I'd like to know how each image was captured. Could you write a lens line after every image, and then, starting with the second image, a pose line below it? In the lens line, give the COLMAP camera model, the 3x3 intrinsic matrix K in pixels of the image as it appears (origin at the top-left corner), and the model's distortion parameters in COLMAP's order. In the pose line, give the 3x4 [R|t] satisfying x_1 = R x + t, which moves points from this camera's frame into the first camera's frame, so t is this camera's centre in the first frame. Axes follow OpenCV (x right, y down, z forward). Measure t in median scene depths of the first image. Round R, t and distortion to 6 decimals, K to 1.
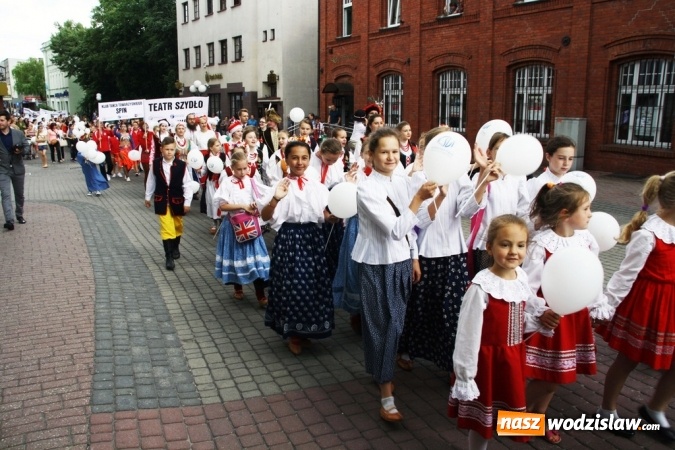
lens RADIAL K [[562.1, 0, 337.5], [0, 562.1, 225.0], [0, 0, 1]] dist [-0.171884, 0.165257]
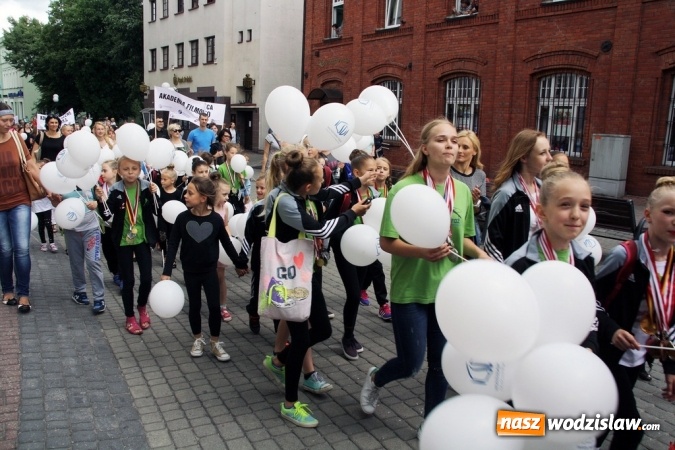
lens RADIAL K [[562.1, 0, 337.5], [0, 562.1, 225.0], [0, 0, 1]] dist [-0.171884, 0.165257]
pose [[0.997453, 0.017381, 0.069181, -0.046689], [-0.016085, 0.999685, -0.019257, -0.020748], [-0.069494, 0.018095, 0.997418, 0.122697]]
